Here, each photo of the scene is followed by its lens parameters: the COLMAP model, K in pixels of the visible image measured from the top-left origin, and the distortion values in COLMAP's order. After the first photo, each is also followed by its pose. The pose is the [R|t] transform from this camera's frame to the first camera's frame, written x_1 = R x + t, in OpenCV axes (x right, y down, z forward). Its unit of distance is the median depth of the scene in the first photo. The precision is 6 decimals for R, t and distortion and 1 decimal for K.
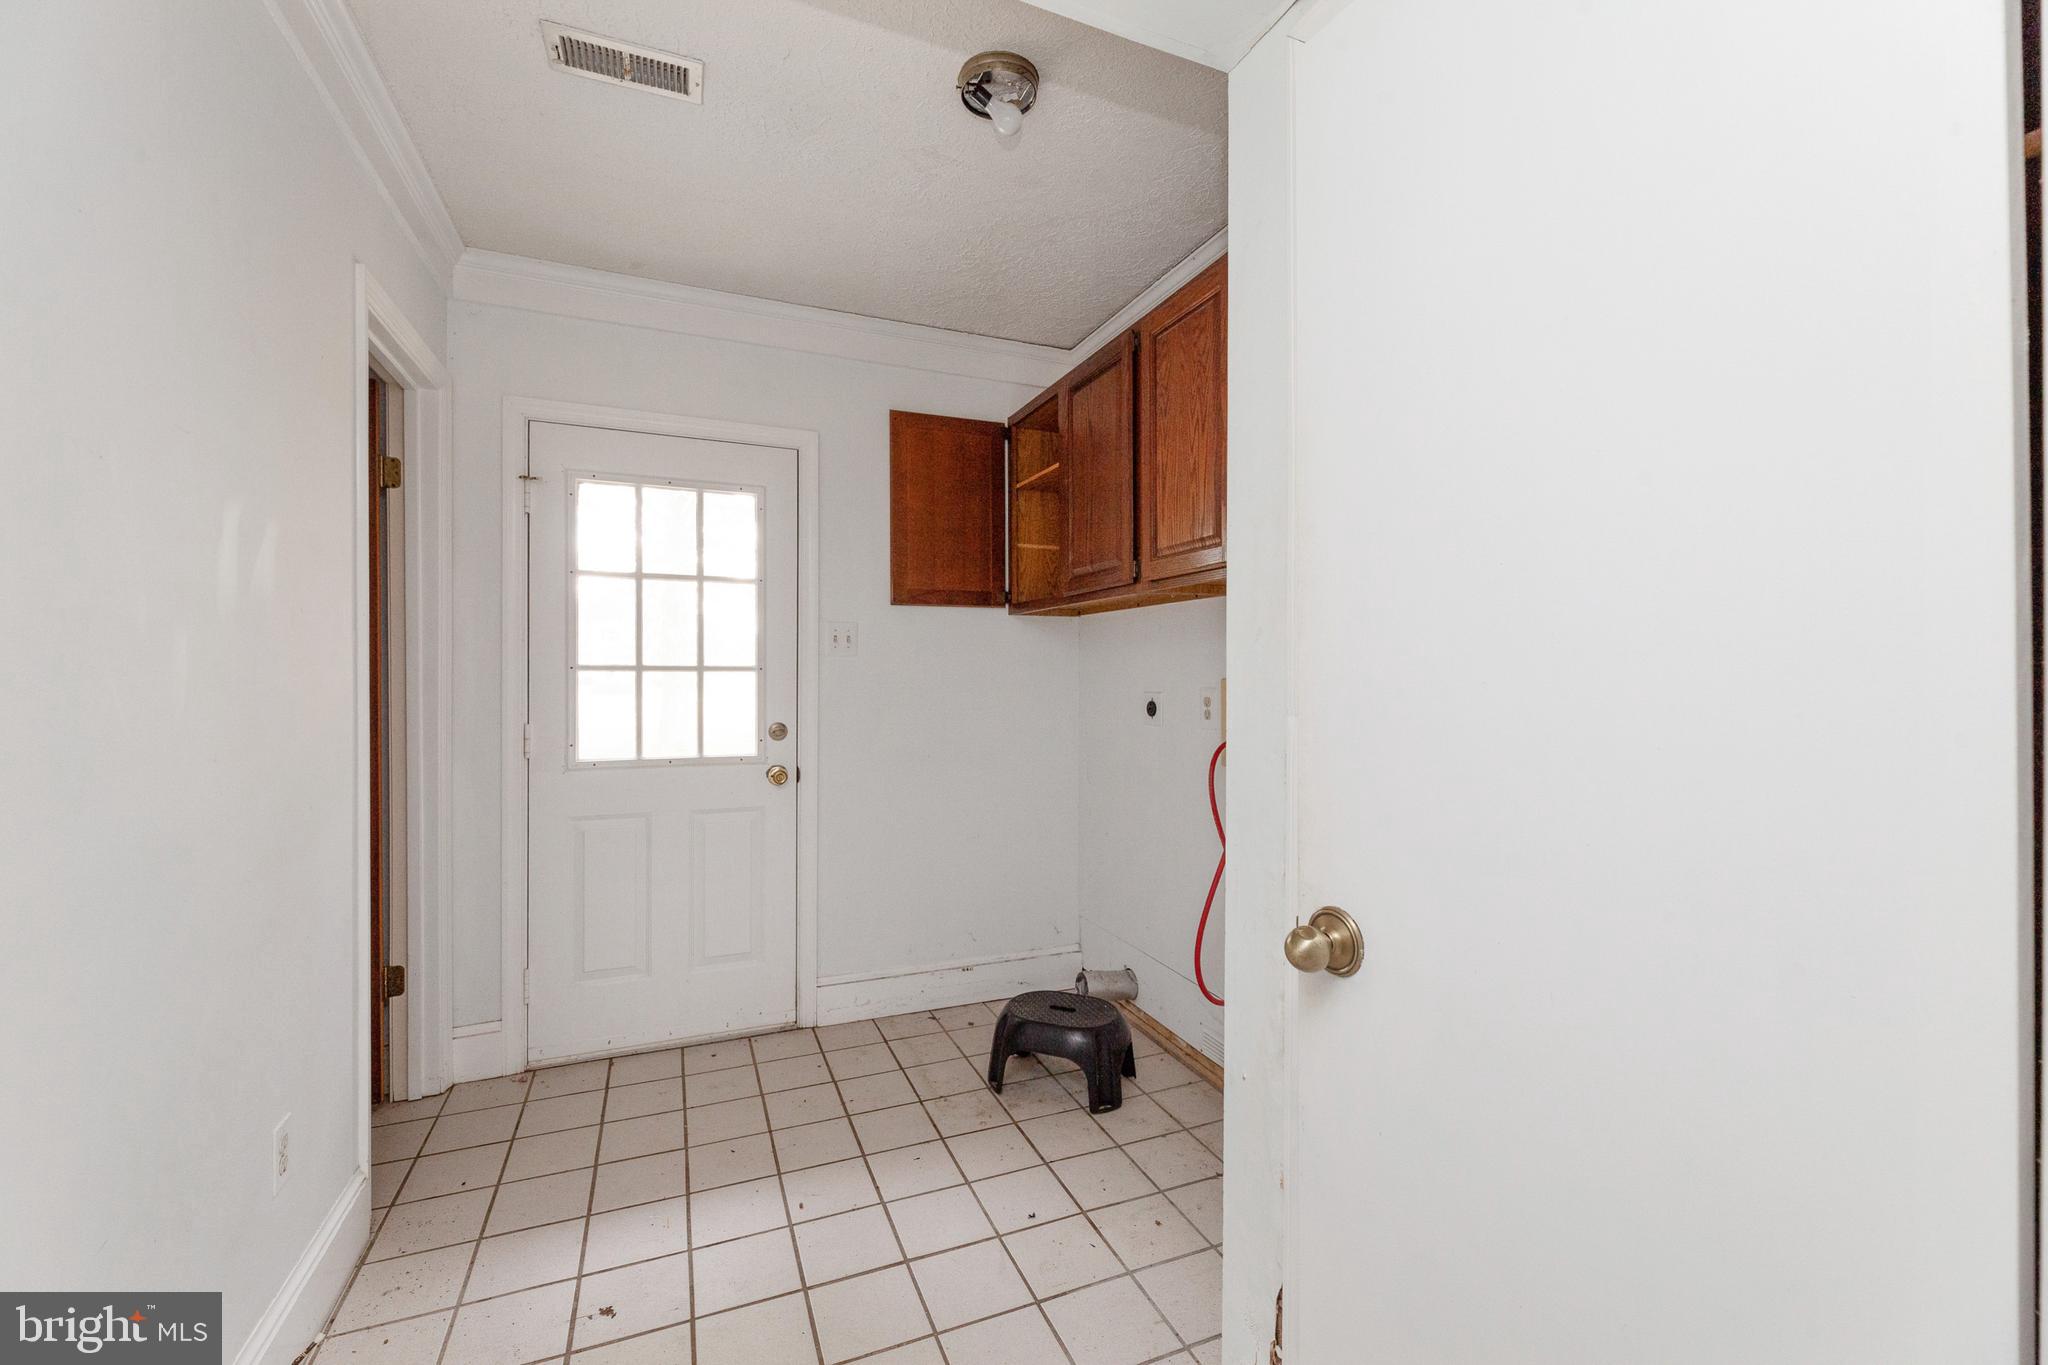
lens RADIAL K [[832.6, 0, 1029.5], [0, 832.6, 680.9], [0, 0, 1]] dist [0.001000, -0.000600]
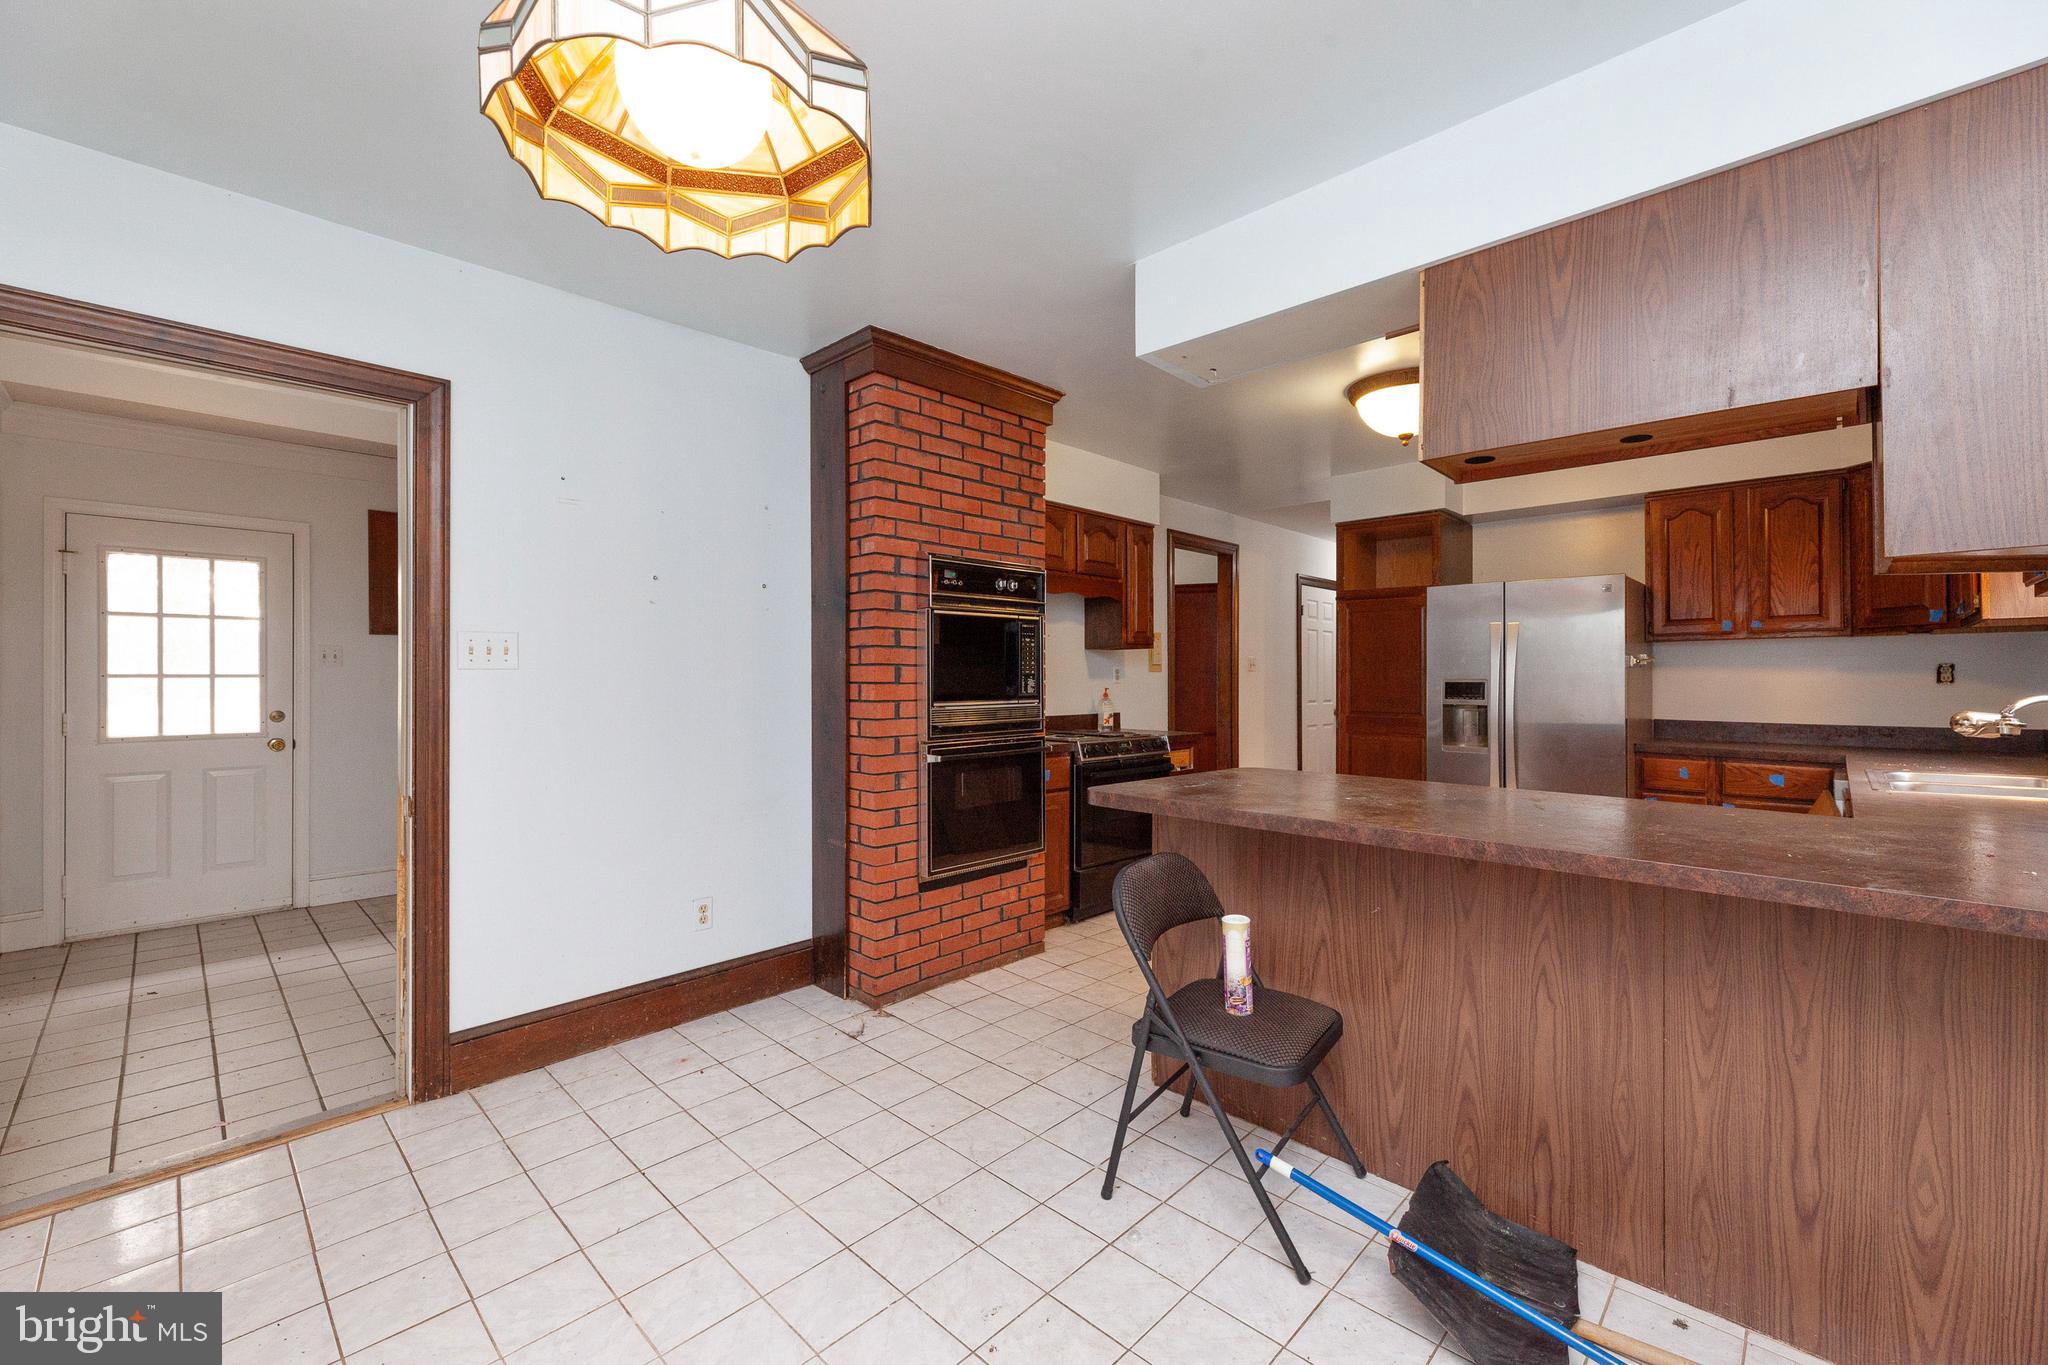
lens RADIAL K [[832.6, 0, 1014.3], [0, 832.6, 668.6], [0, 0, 1]] dist [0.001000, -0.000600]
pose [[0.921567, -0.006666, 0.388162, 0.371895], [0.013752, 0.999786, -0.015480, 0.016015], [-0.387976, 0.019604, 0.921461, -0.990499]]
